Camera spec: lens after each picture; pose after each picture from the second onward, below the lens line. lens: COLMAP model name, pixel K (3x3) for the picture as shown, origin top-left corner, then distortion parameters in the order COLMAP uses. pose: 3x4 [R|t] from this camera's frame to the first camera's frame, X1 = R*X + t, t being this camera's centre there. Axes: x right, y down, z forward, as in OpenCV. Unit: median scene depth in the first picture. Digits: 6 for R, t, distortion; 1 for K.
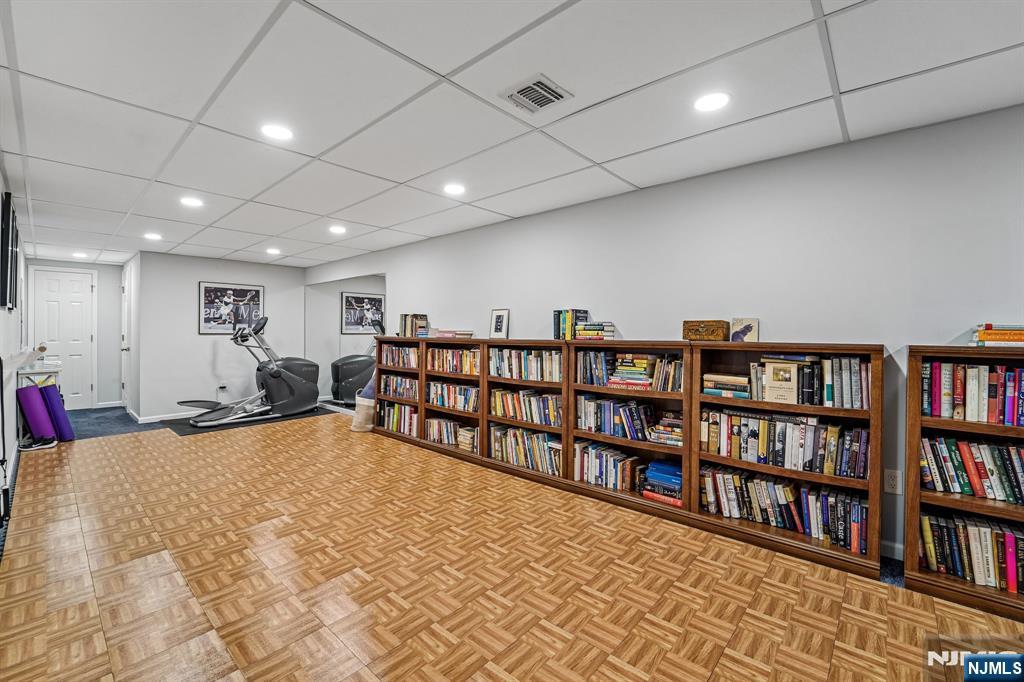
lens RADIAL K [[429.2, 0, 509.3], [0, 429.2, 342.5], [0, 0, 1]] dist [-0.024735, -0.000340]
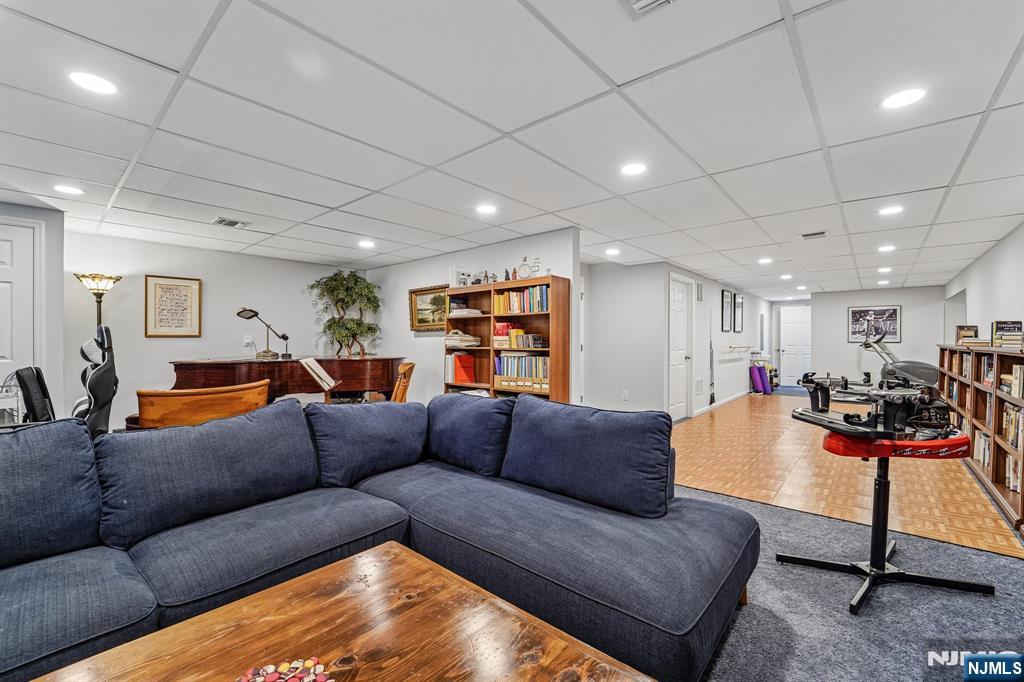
lens RADIAL K [[429.2, 0, 509.3], [0, 429.2, 342.5], [0, 0, 1]] dist [-0.024735, -0.000340]
pose [[0.015523, 0.004901, -0.999867, 0.736106], [-0.029191, 0.999564, 0.004446, 0.009163], [0.999453, 0.029119, 0.015660, -0.217198]]
